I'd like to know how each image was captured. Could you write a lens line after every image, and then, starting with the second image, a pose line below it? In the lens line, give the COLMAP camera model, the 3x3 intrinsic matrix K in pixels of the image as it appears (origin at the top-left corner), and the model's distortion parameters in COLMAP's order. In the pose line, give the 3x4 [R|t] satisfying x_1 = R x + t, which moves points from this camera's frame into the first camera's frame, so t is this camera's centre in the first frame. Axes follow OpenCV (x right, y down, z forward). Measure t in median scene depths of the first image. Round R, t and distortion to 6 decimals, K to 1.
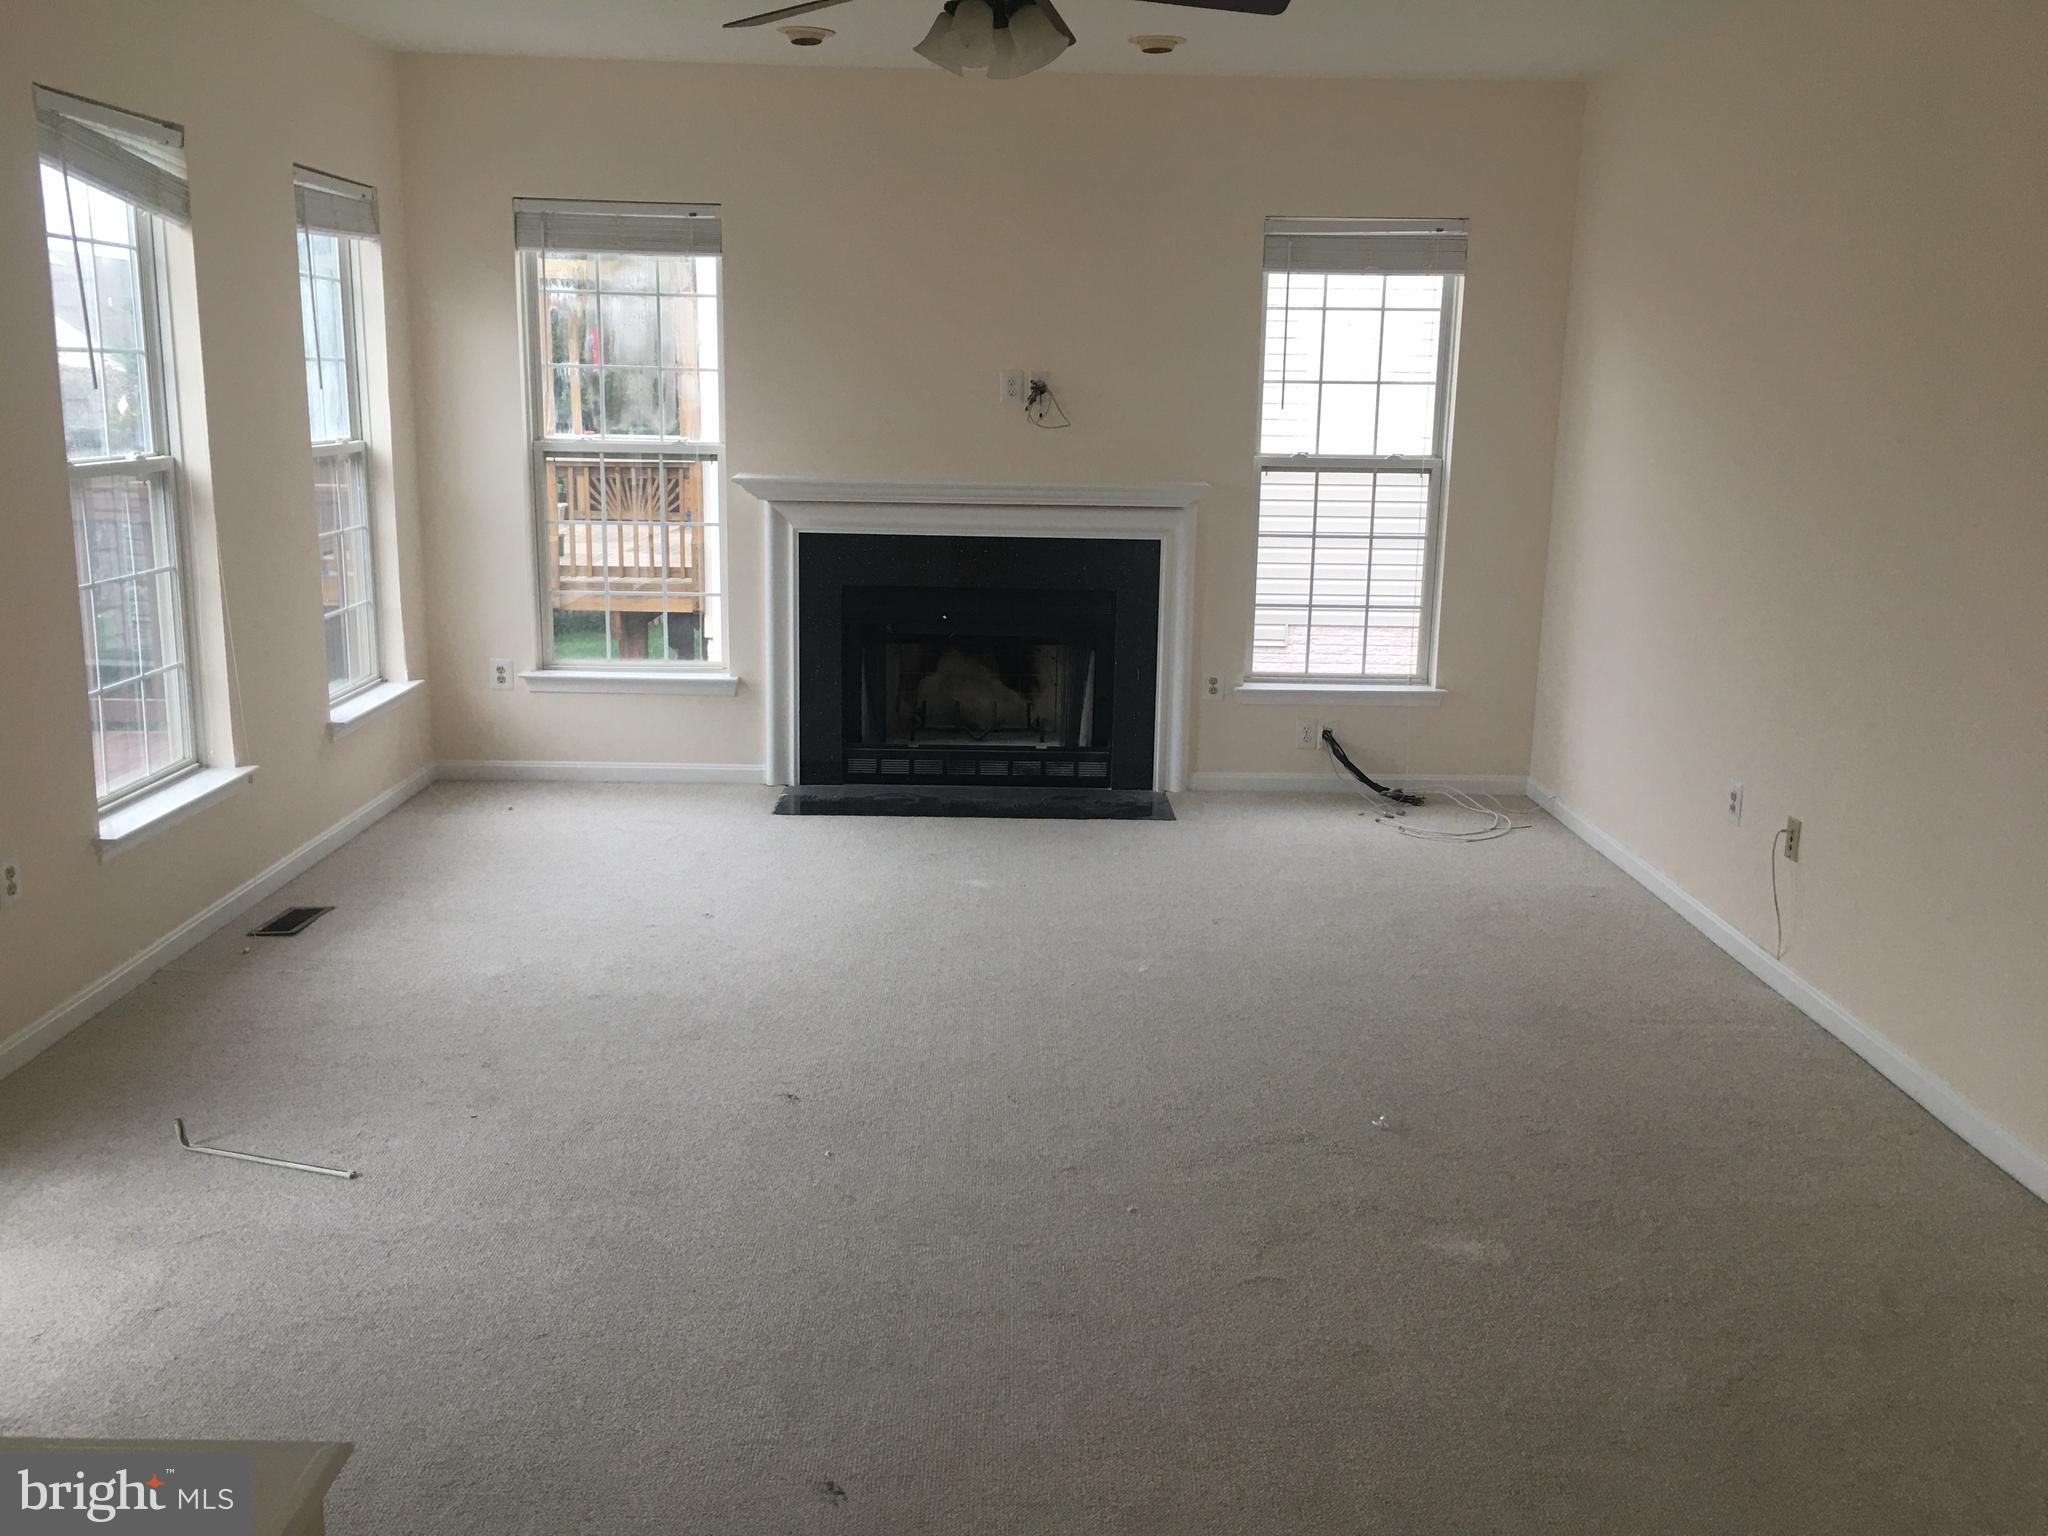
lens RADIAL K [[1763.2, 0, 1021.6], [0, 1763.2, 760.5], [0, 0, 1]] dist [0.062014, -0.086514]
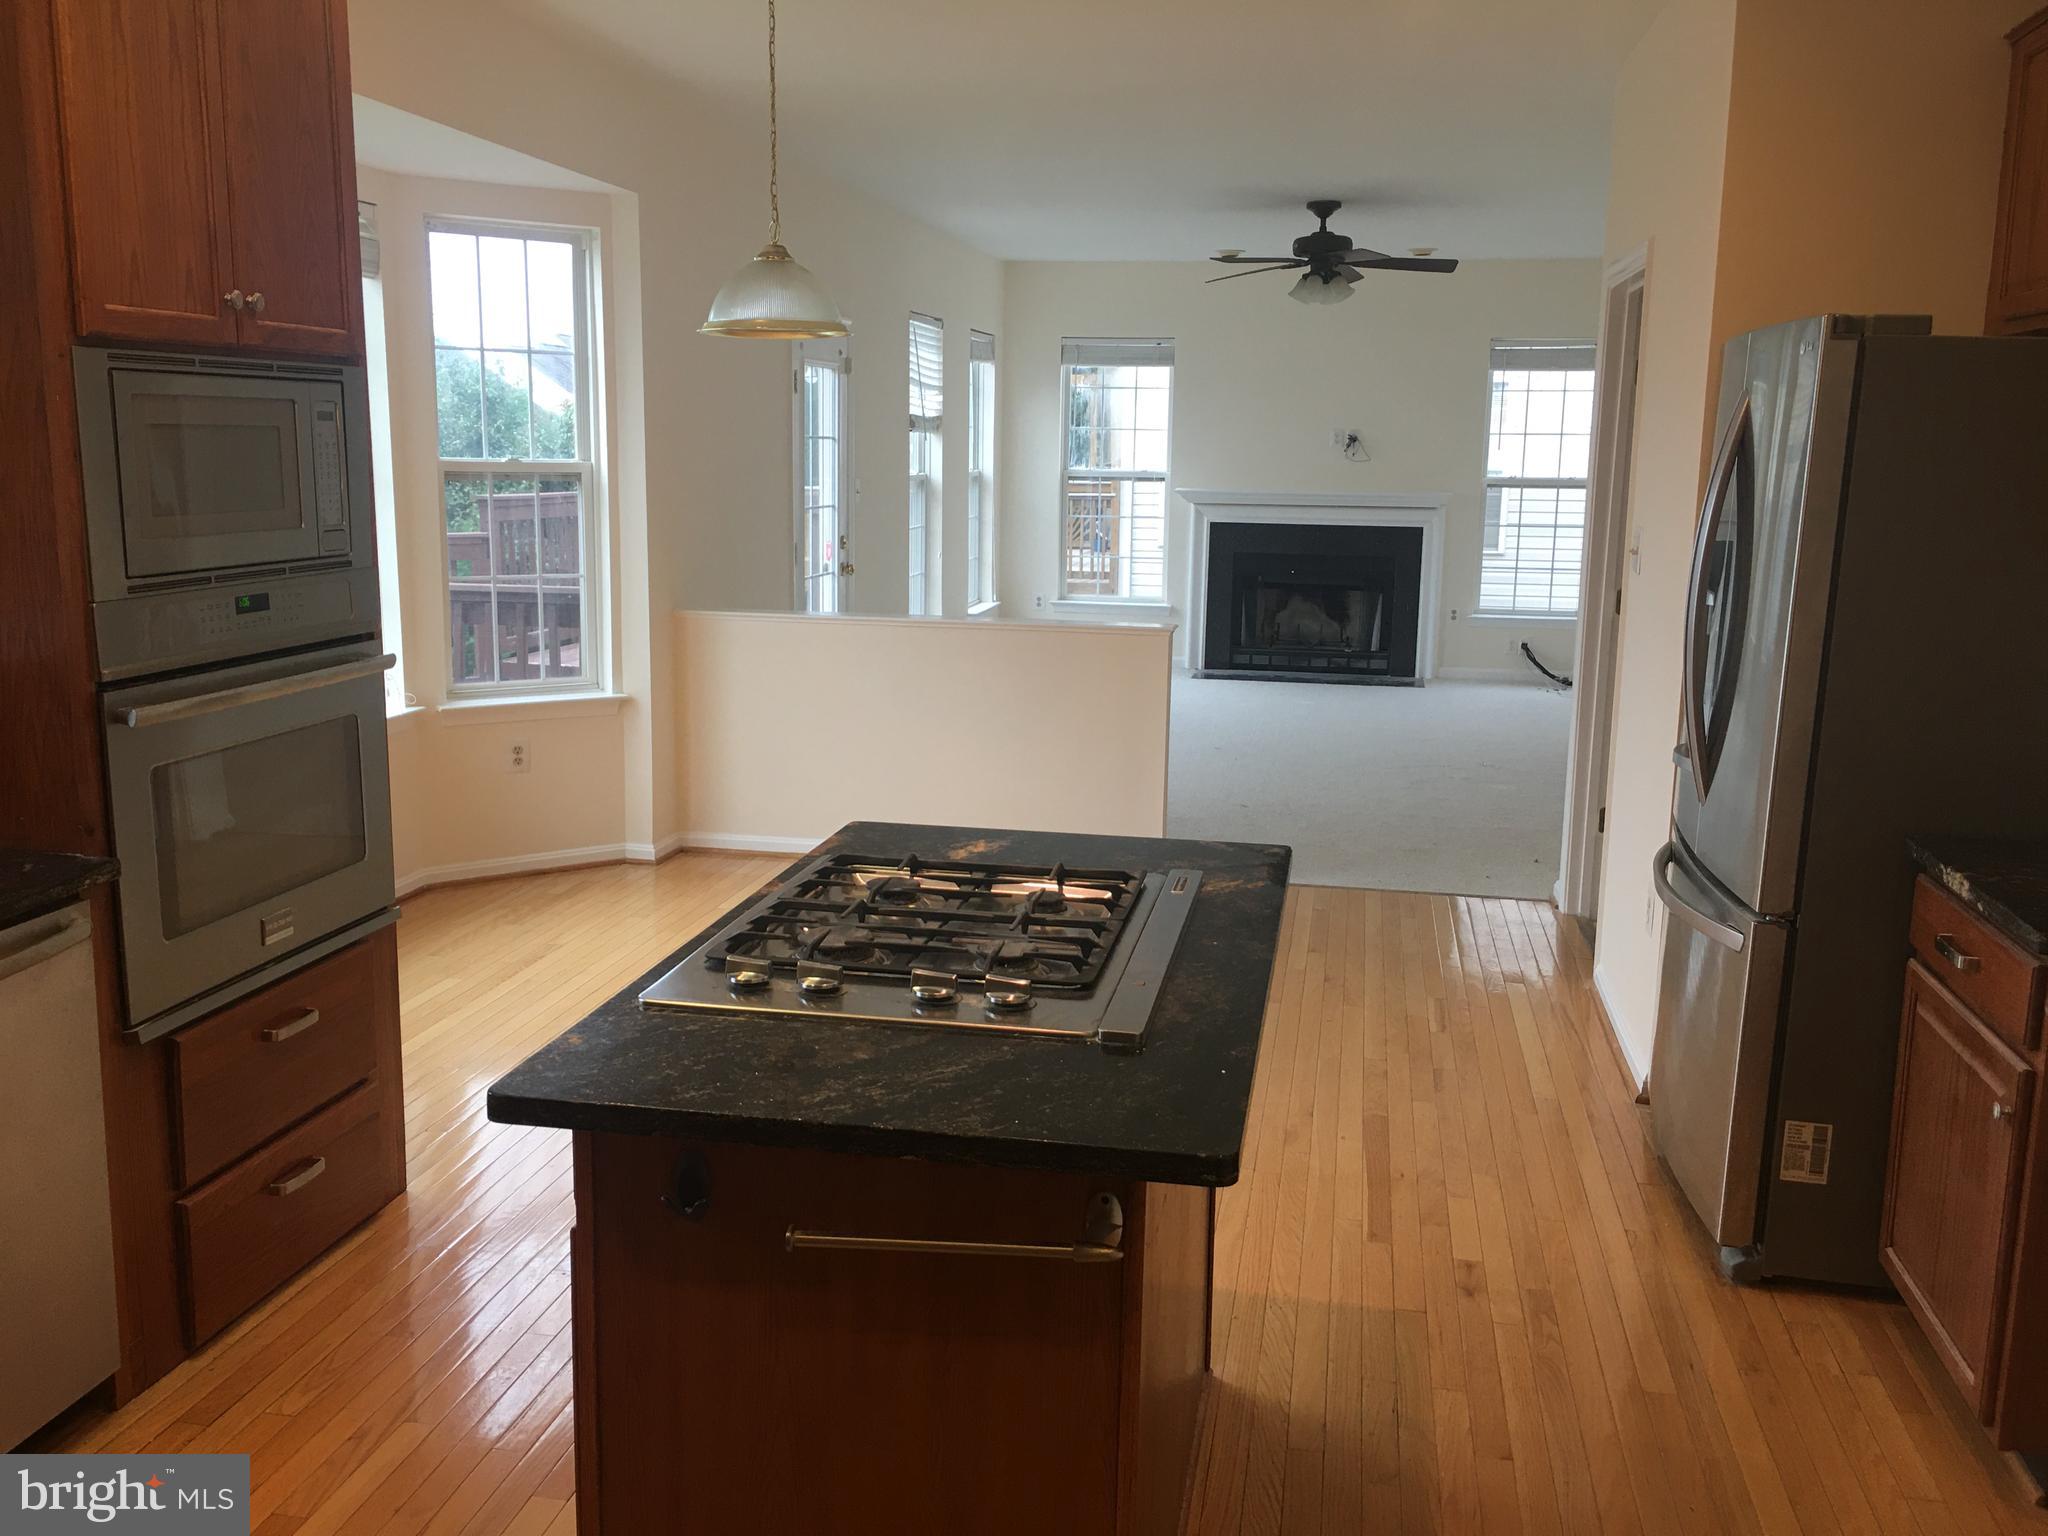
lens RADIAL K [[1763.2, 0, 1021.6], [0, 1763.2, 760.5], [0, 0, 1]] dist [0.062014, -0.086514]
pose [[0.980405, 0.031626, -0.194437, 0.037632], [-0.037684, 0.998910, -0.027533, 0.158947], [0.193354, 0.034321, 0.980529, -0.728310]]
